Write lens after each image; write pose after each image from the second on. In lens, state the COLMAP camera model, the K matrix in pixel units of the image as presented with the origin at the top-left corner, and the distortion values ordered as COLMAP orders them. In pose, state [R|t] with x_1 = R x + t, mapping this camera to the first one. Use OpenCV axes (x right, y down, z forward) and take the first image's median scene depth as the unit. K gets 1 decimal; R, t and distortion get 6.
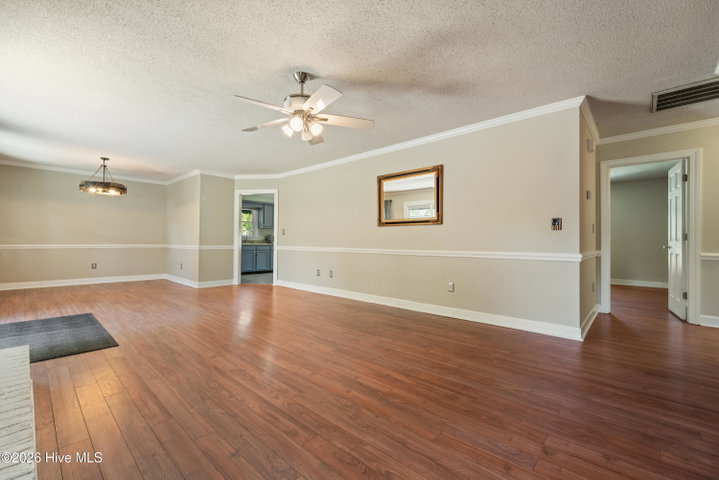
lens RADIAL K [[300.7, 0, 360.2], [0, 300.7, 243.8], [0, 0, 1]] dist [0.001640, -0.000194]
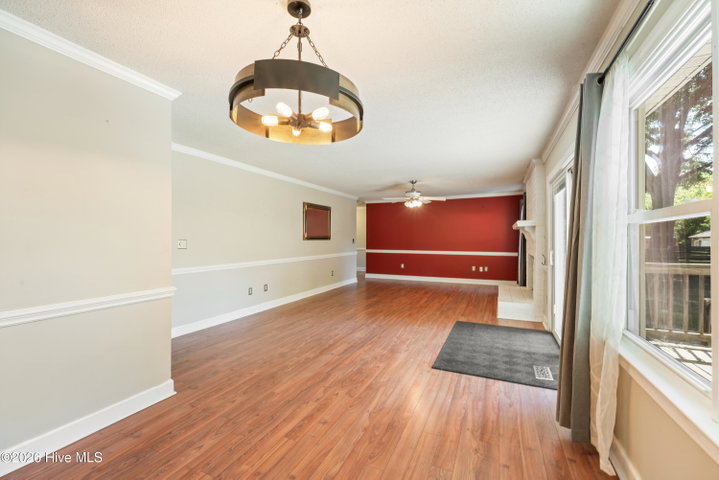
lens RADIAL K [[300.7, 0, 360.2], [0, 300.7, 243.8], [0, 0, 1]] dist [0.001640, -0.000194]
pose [[-0.323817, -0.017903, 0.945951, -1.113199], [-0.000357, 0.999823, 0.018800, -0.058281], [-0.946120, 0.005750, -0.323766, 1.036295]]
